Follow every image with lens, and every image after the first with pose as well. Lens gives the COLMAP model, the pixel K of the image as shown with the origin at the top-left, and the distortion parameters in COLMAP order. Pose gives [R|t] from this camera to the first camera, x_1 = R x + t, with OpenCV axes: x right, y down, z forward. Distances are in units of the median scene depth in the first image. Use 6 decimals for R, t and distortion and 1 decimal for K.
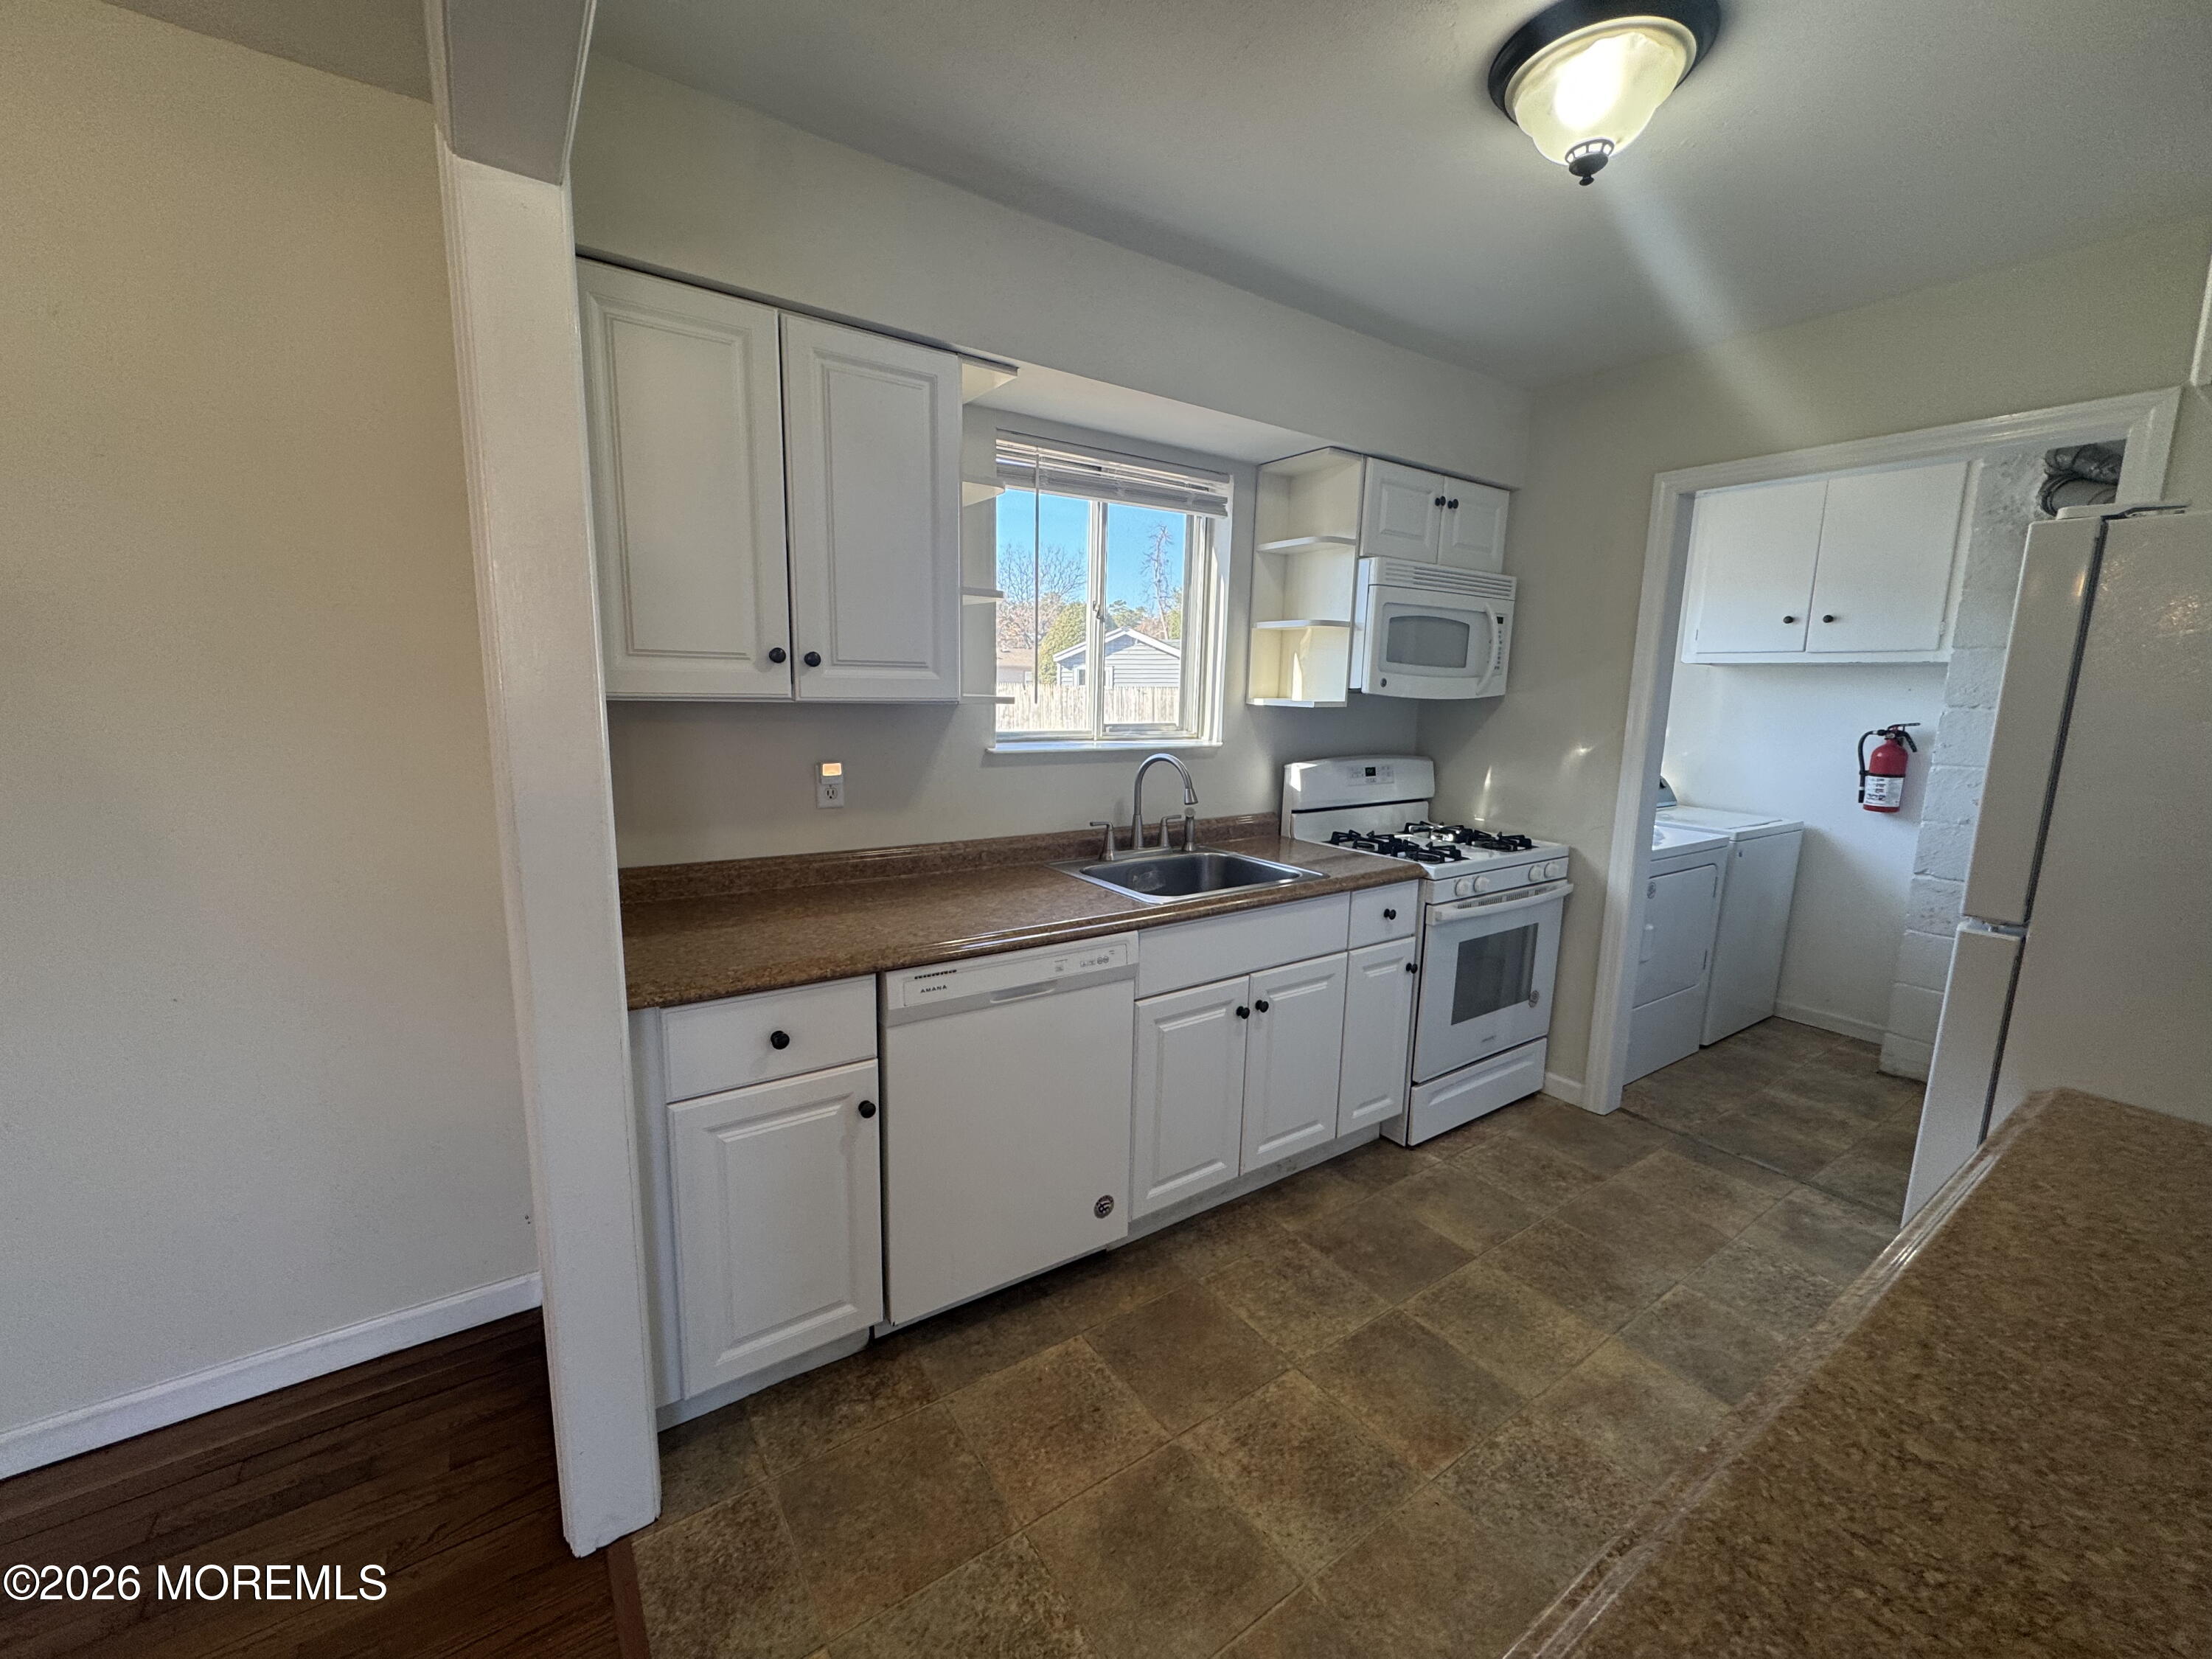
lens RADIAL K [[887.4, 0, 1102.2], [0, 887.4, 831.0], [0, 0, 1]] dist [-0.003203, 0.000842]
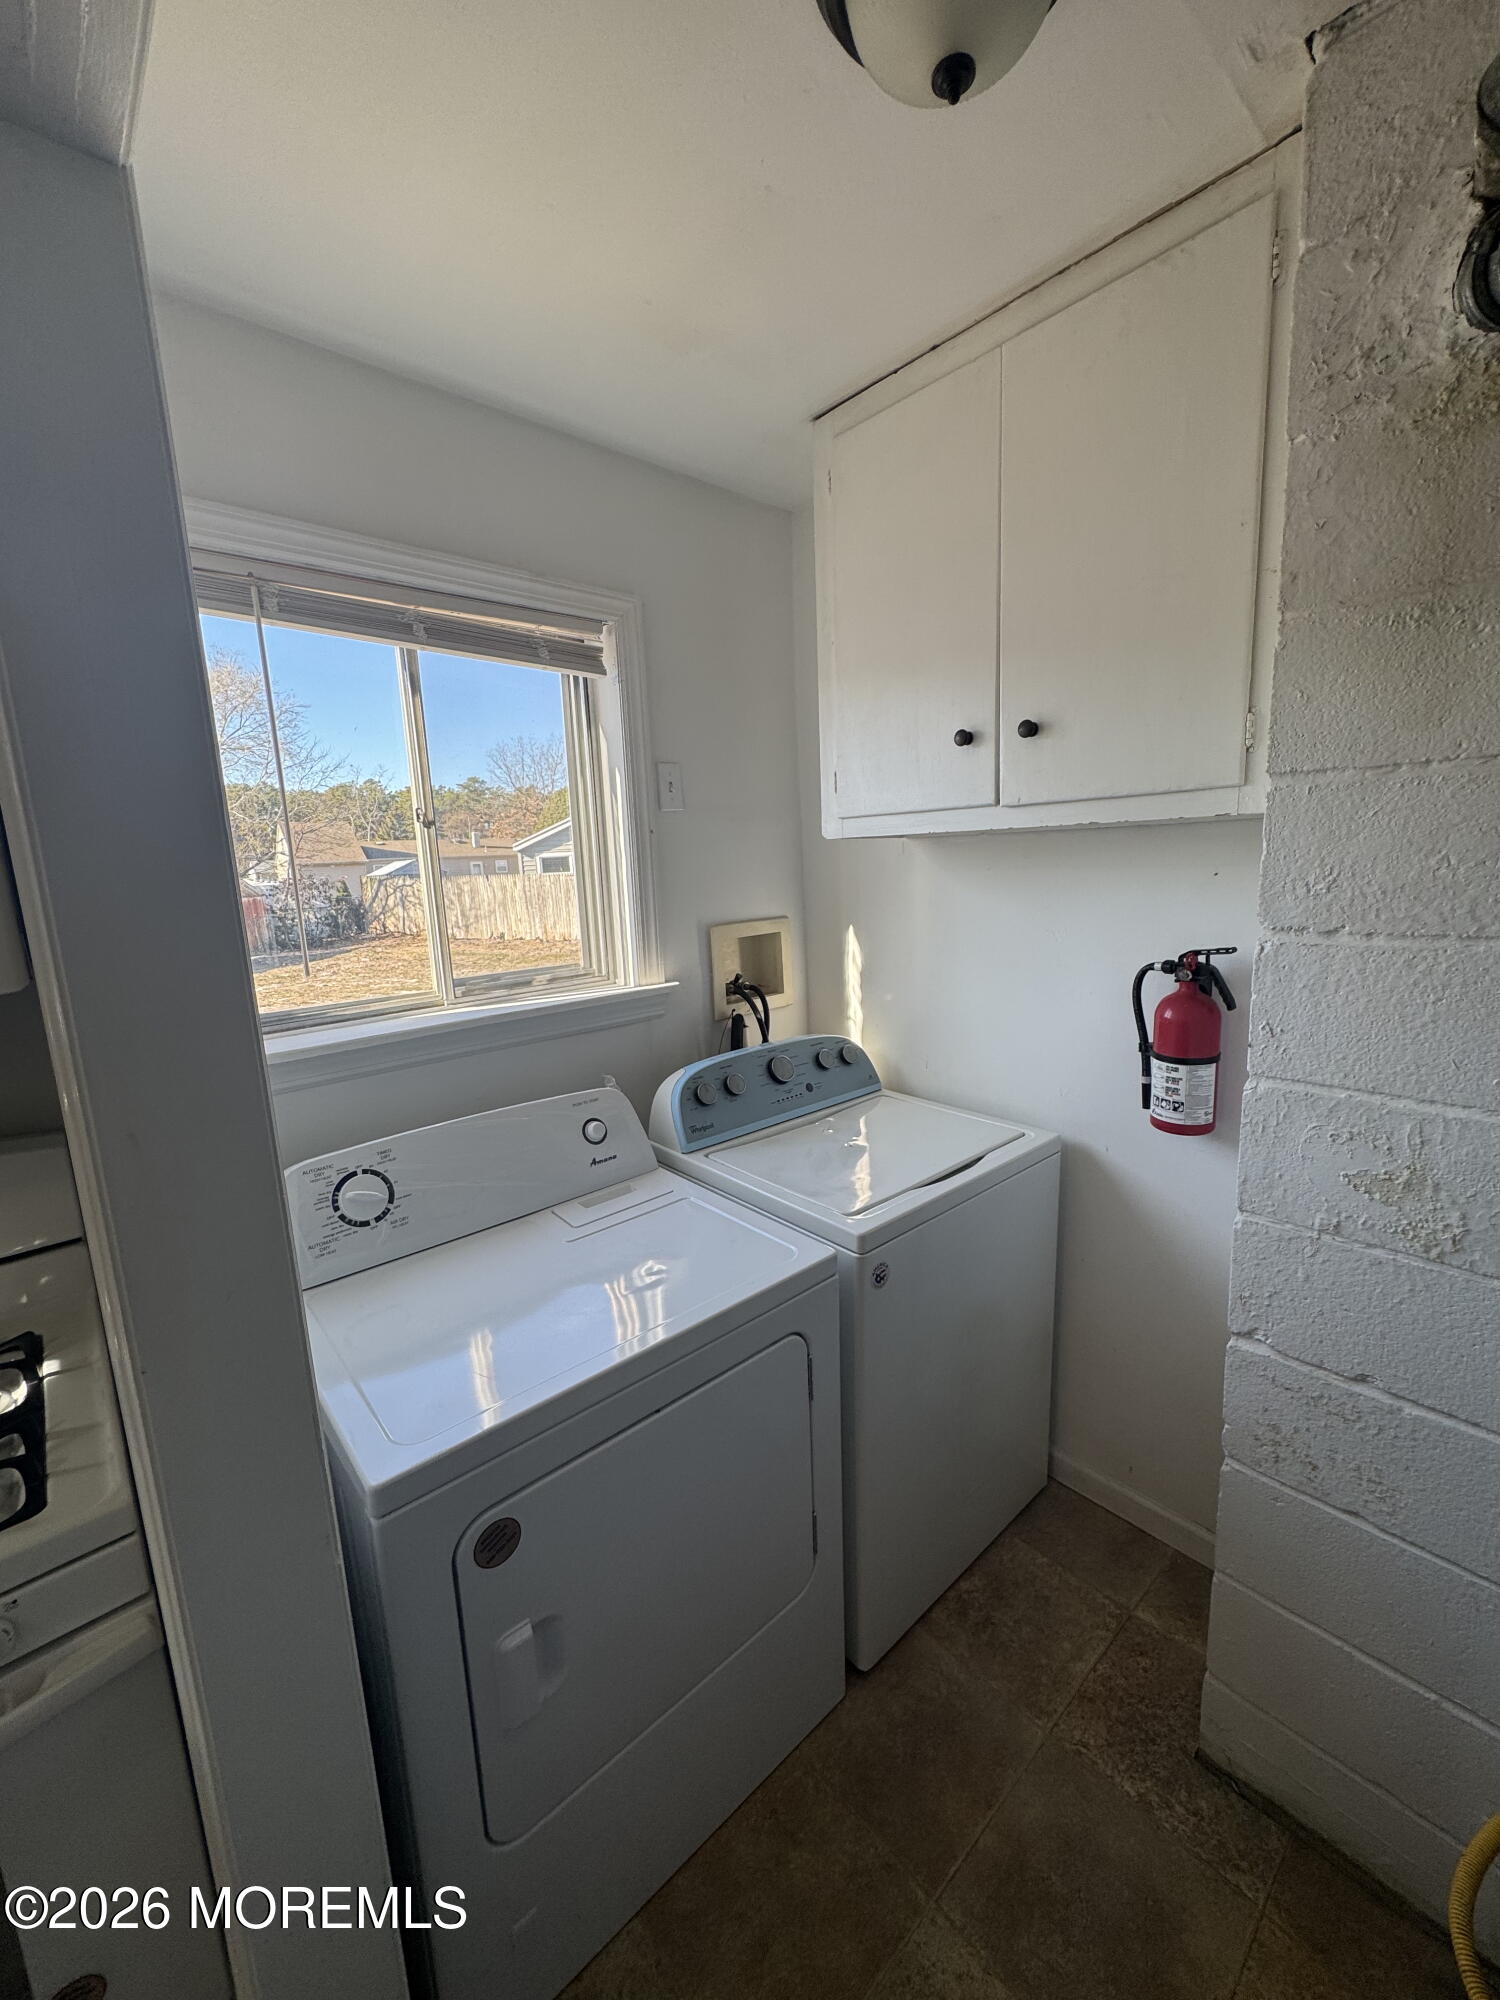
lens RADIAL K [[802.4, 0, 745.8], [0, 802.4, 999.4], [0, 0, 1]] dist [-0.003203, 0.000842]
pose [[0.990655, -0.080709, 0.109946, 0.840470], [0.079847, 0.996732, 0.012227, -0.162355], [-0.110574, -0.003334, 0.993862, 0.829195]]
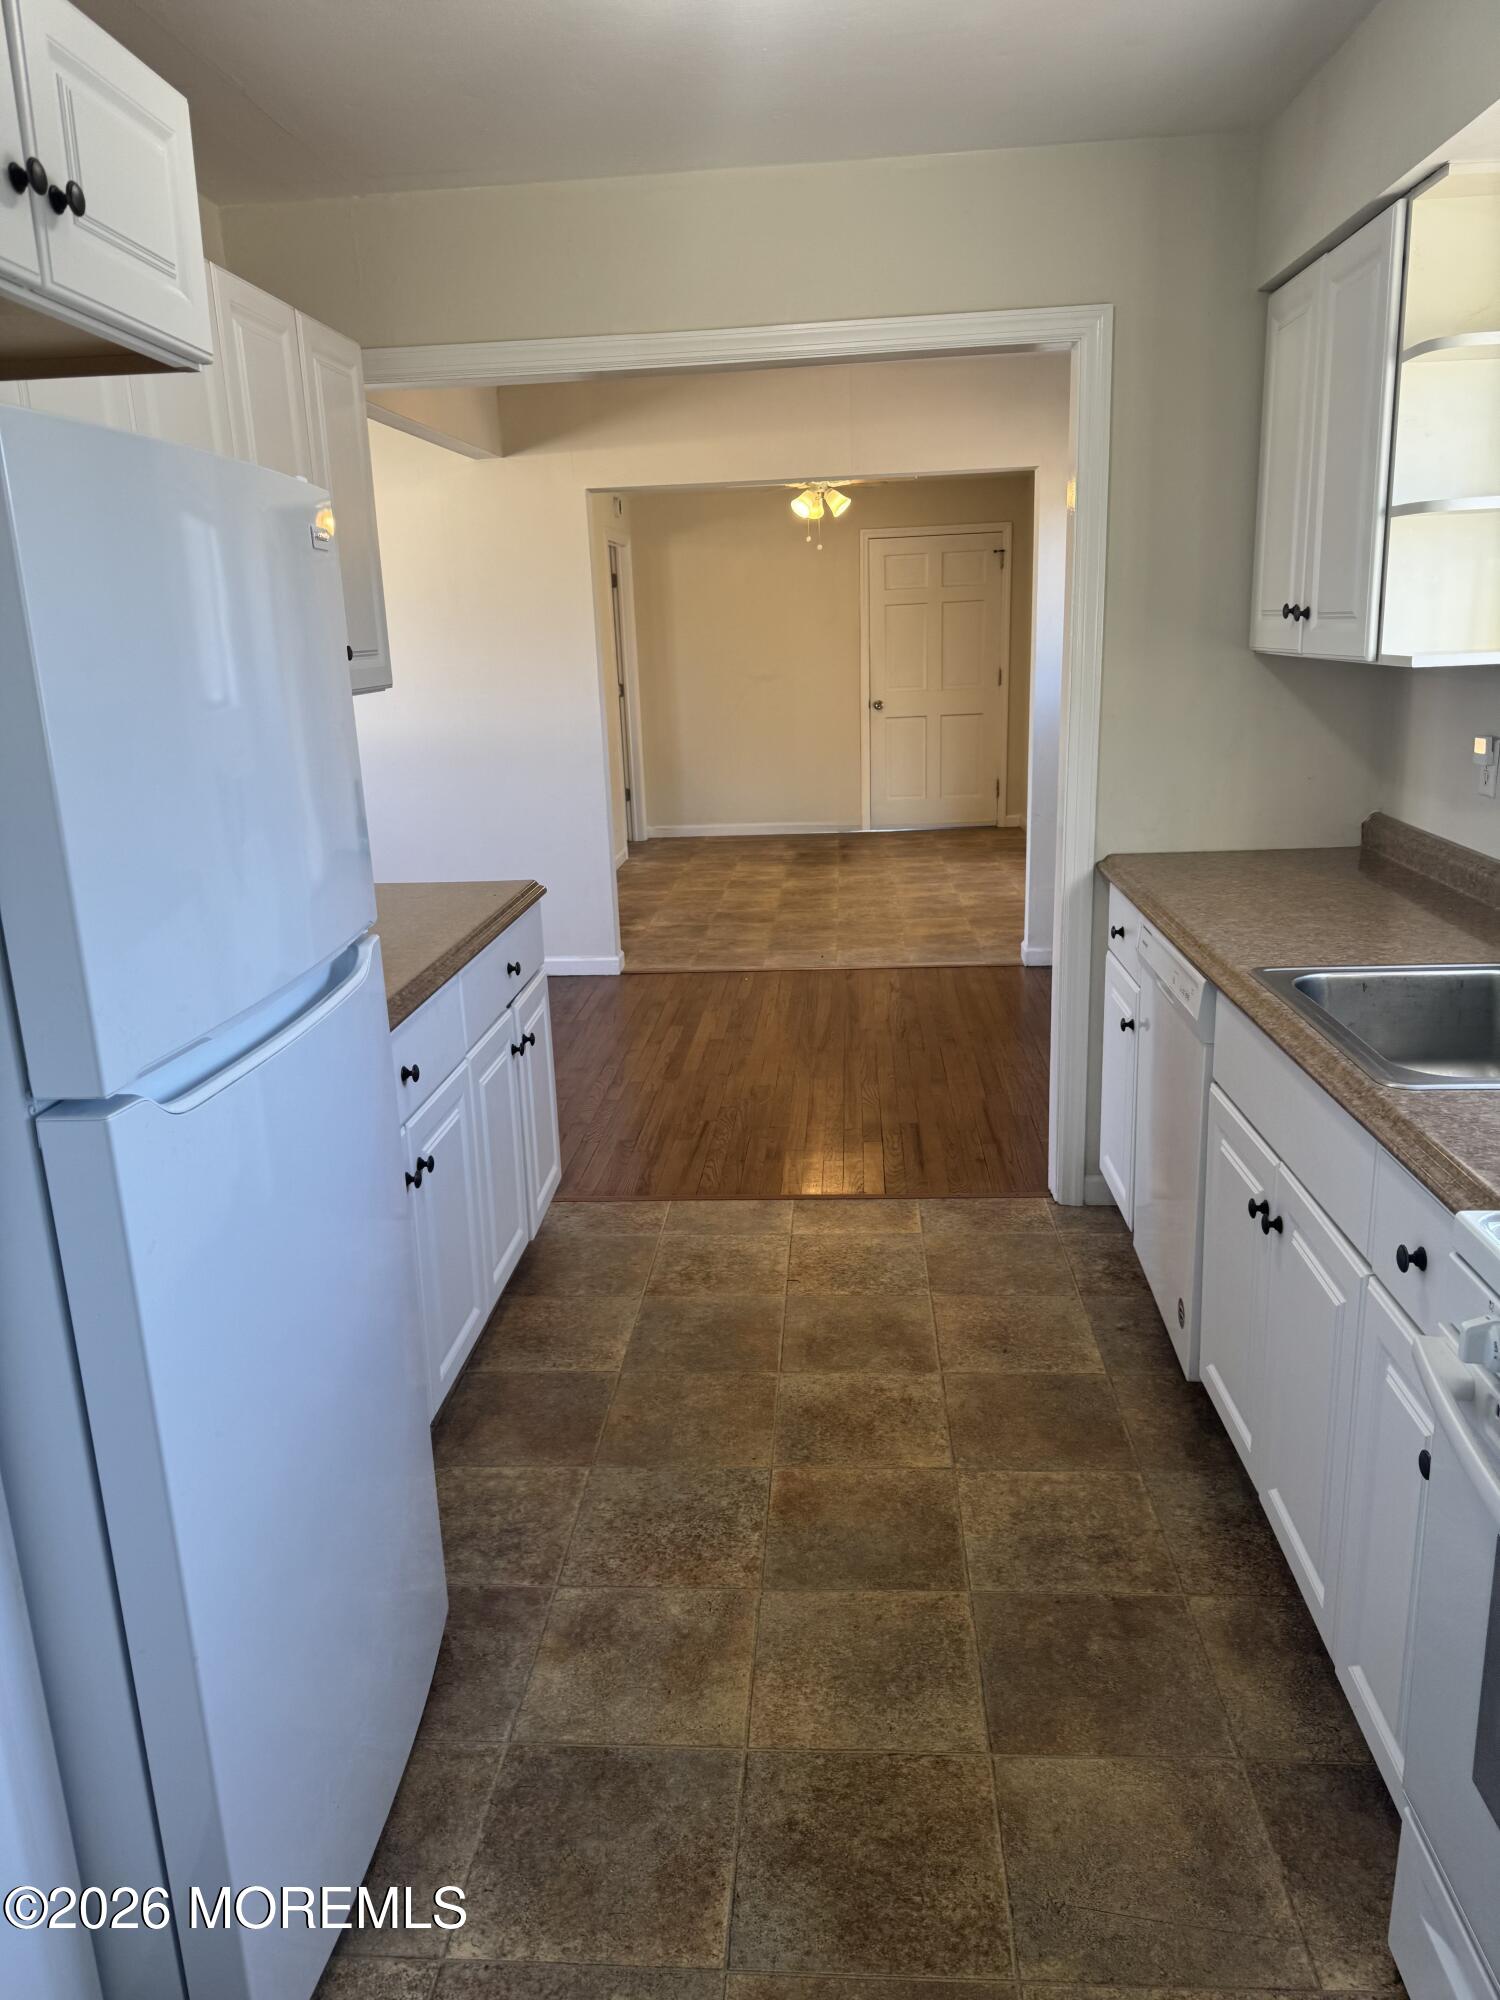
lens RADIAL K [[1370.8, 0, 706.6], [0, 1370.8, 958.5], [0, 0, 1]] dist [-0.001185, -0.010274]
pose [[-0.644419, 0.181837, -0.742738, 0.928695], [-0.097976, 0.943675, 0.316036, -0.183464], [0.758370, 0.276430, -0.590306, 1.078830]]
